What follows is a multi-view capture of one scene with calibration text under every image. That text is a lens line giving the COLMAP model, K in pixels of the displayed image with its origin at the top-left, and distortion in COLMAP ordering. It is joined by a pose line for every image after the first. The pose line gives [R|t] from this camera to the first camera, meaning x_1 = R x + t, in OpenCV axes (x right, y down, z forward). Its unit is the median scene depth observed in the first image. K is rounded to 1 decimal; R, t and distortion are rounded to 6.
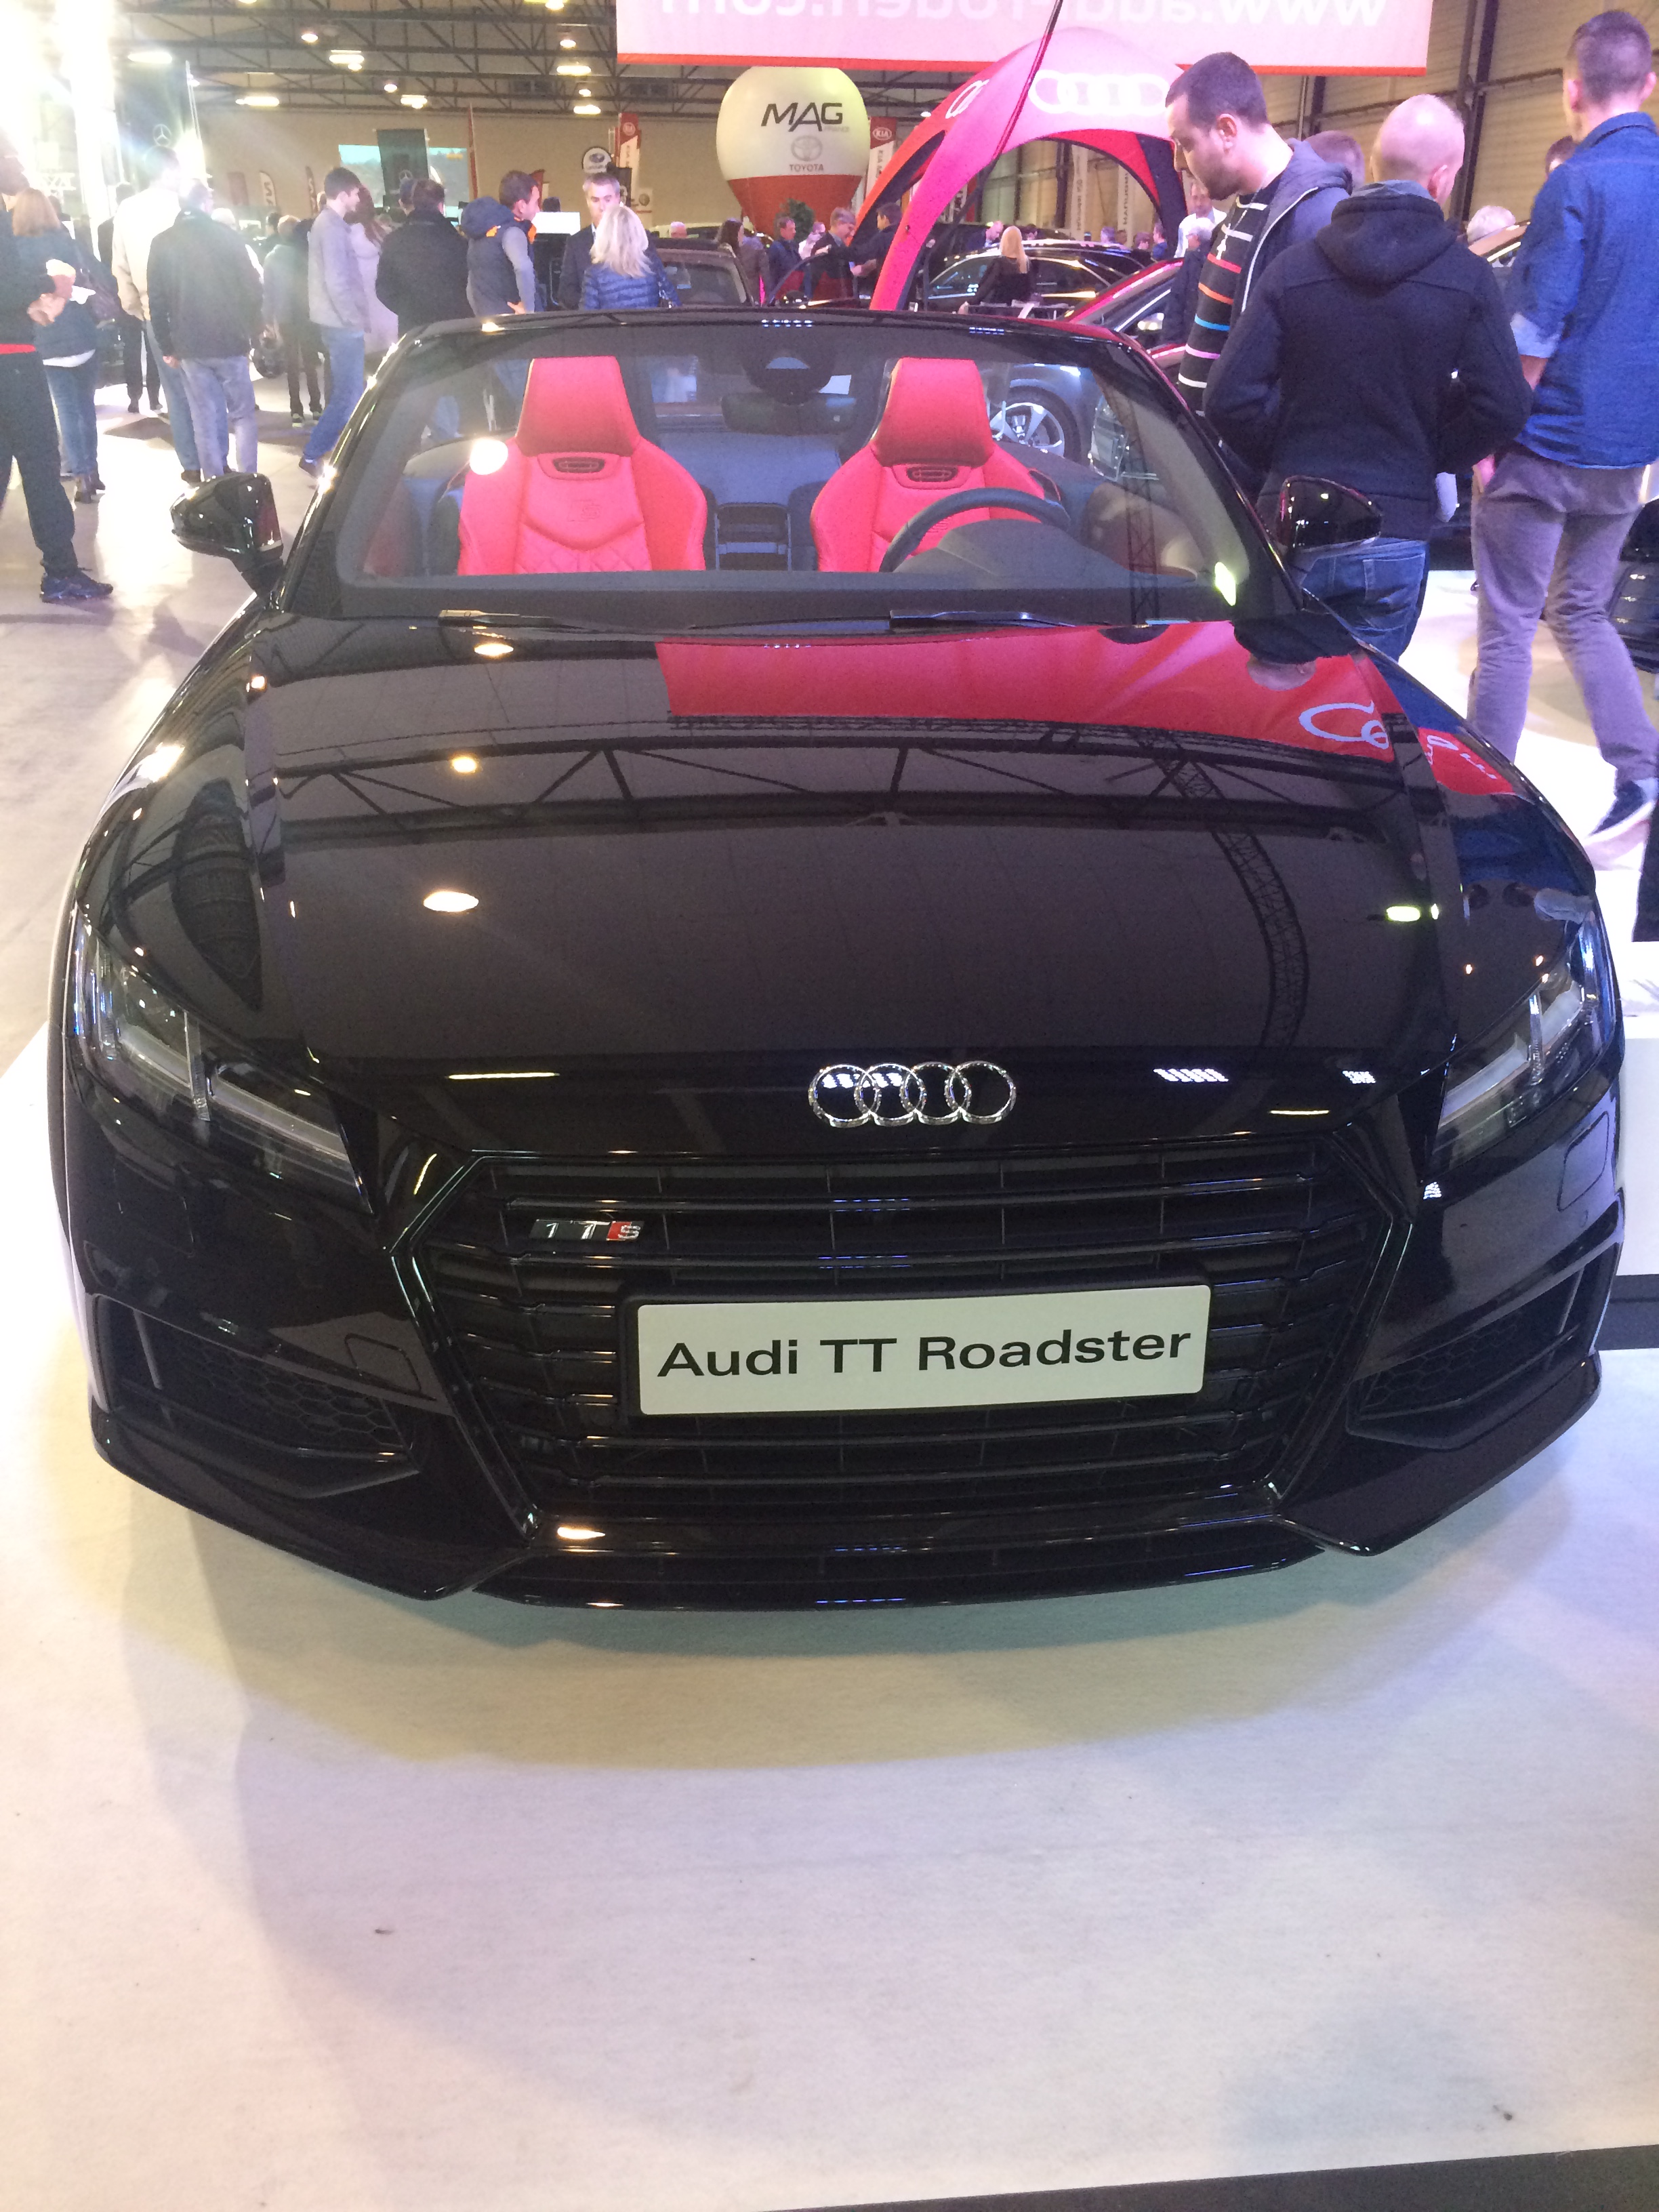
lens RADIAL K [[1898.9, 0, 831.4], [0, 1898.9, 1107.9], [0, 0, 1]] dist [0.038913, -0.063773]
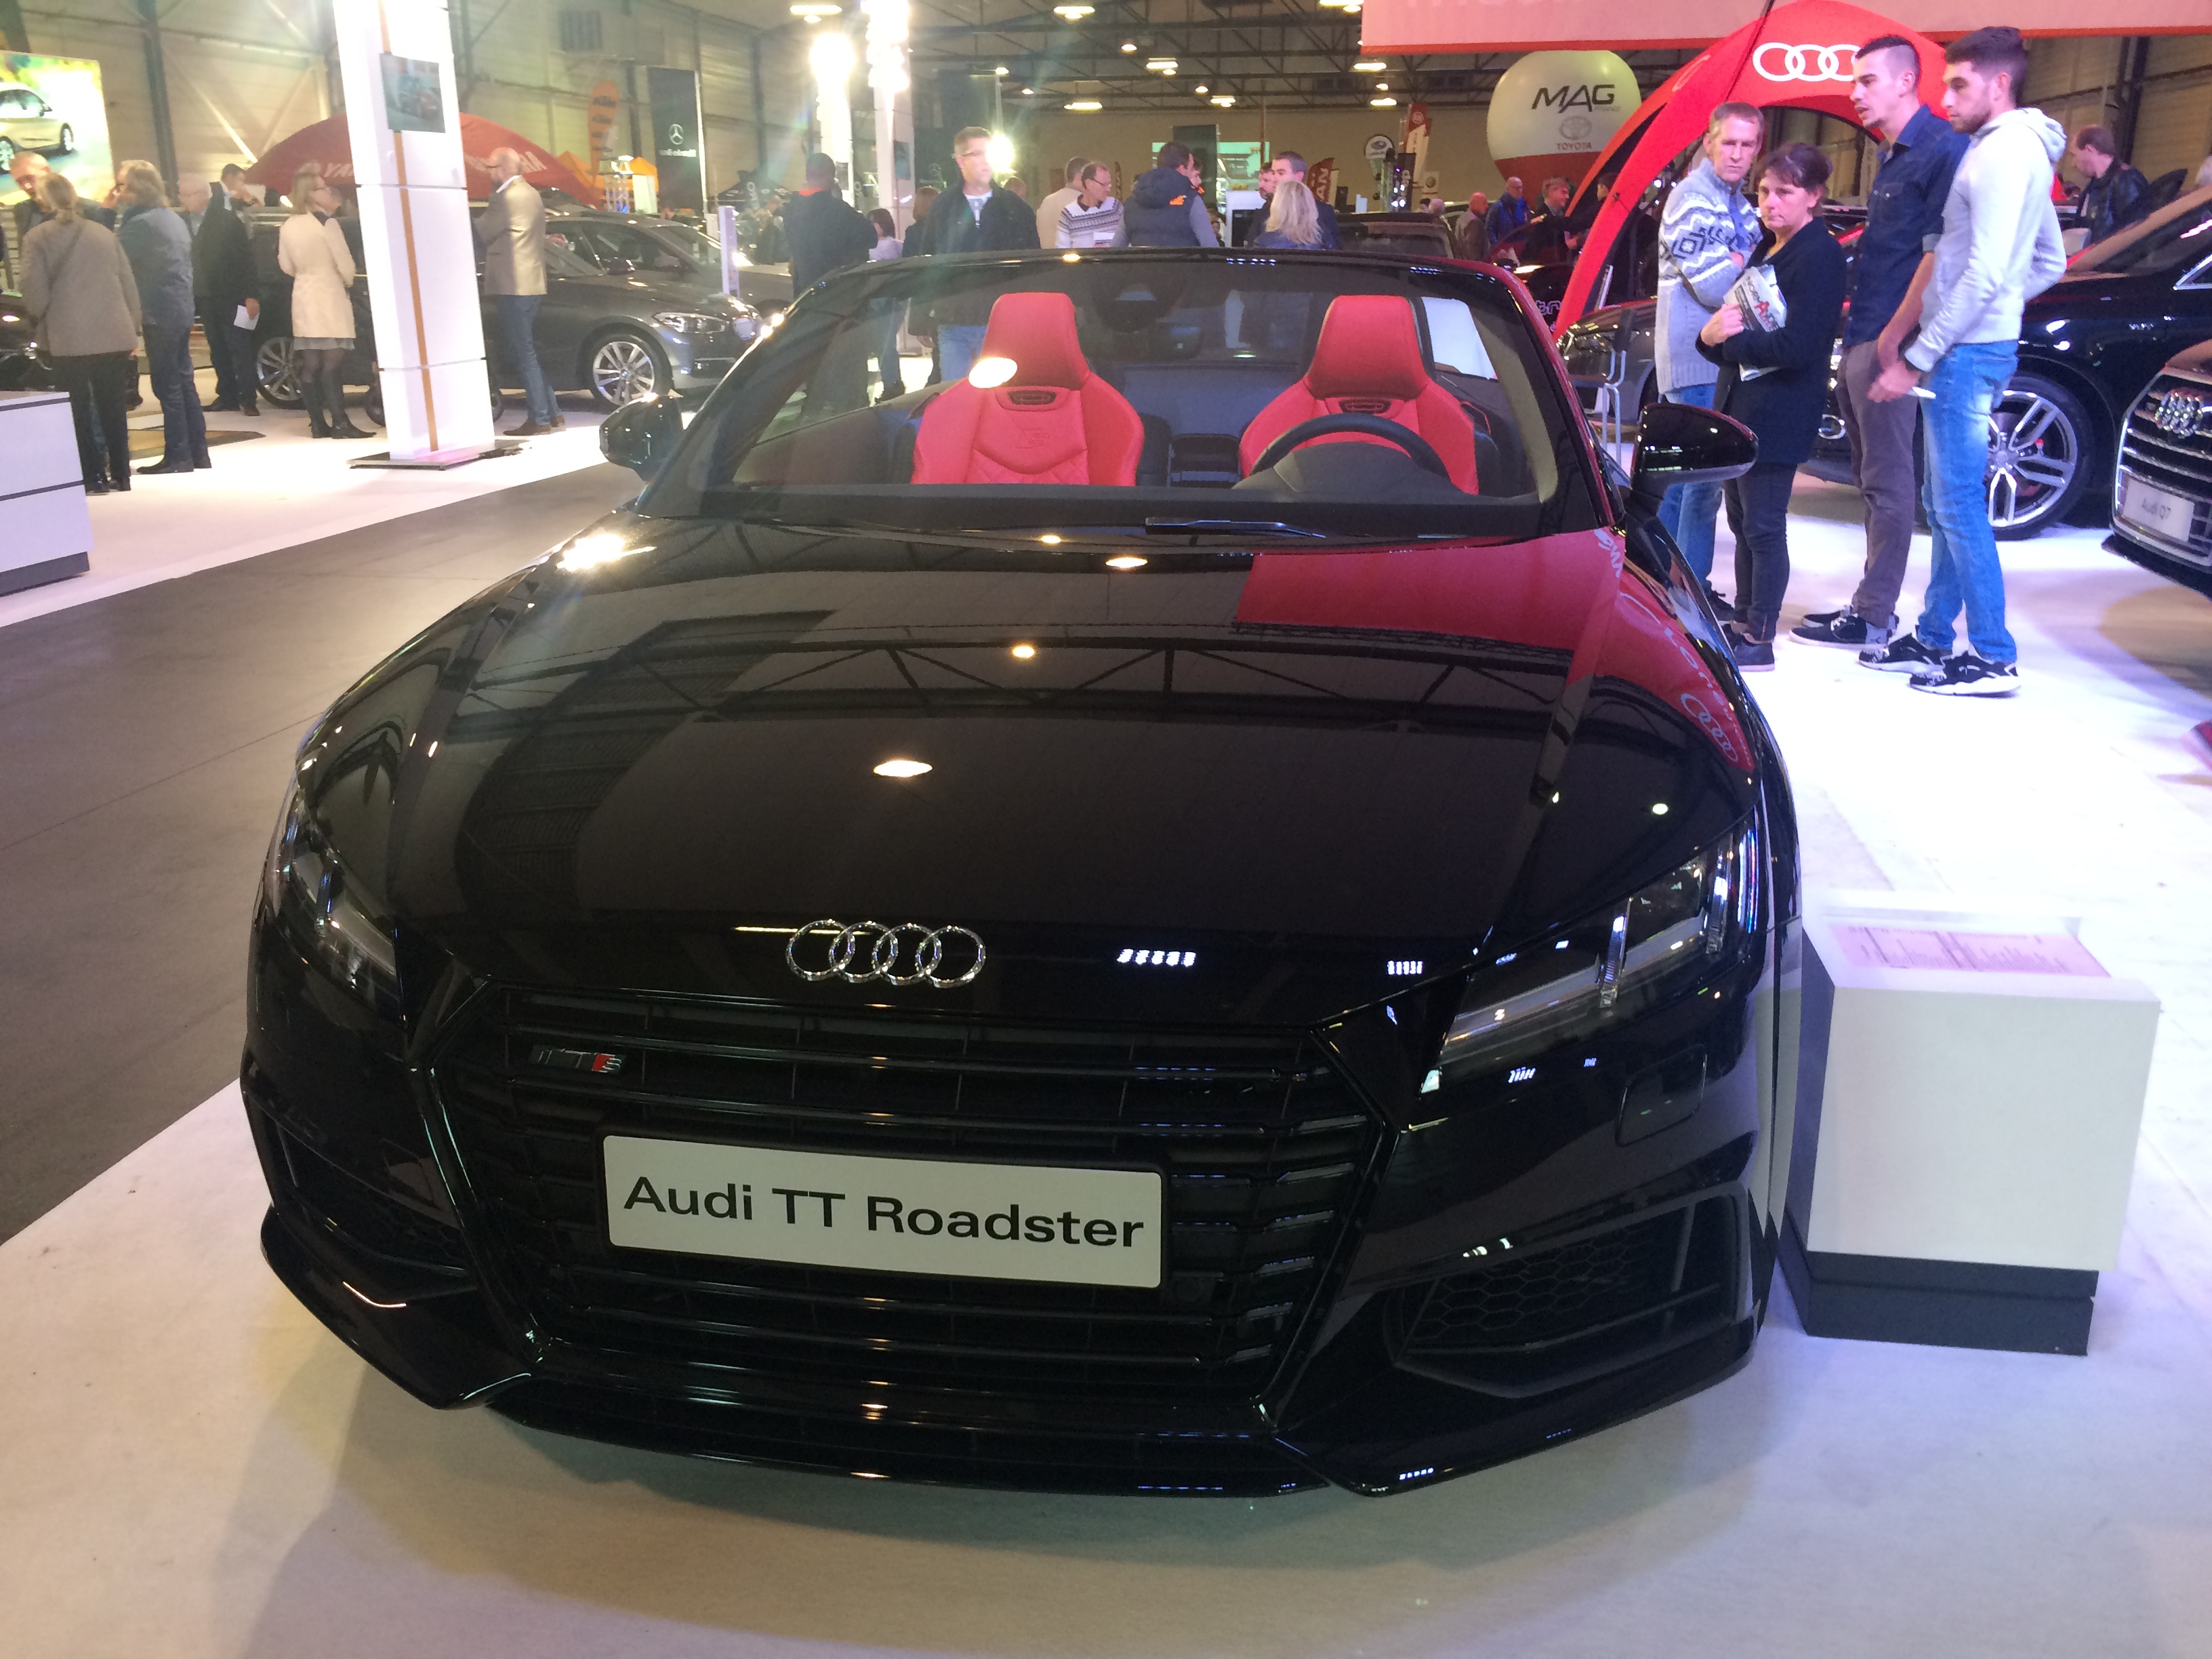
lens RADIAL K [[1898.9, 0, 1112.5], [0, 1898.9, 837.5], [0, 0, 1]] dist [0.038913, -0.063773]
pose [[0.967768, 0.057458, -0.245200, 0.185170], [-0.085130, 0.990950, -0.103781, 0.012079], [0.237018, 0.121310, 0.963902, 0.018541]]
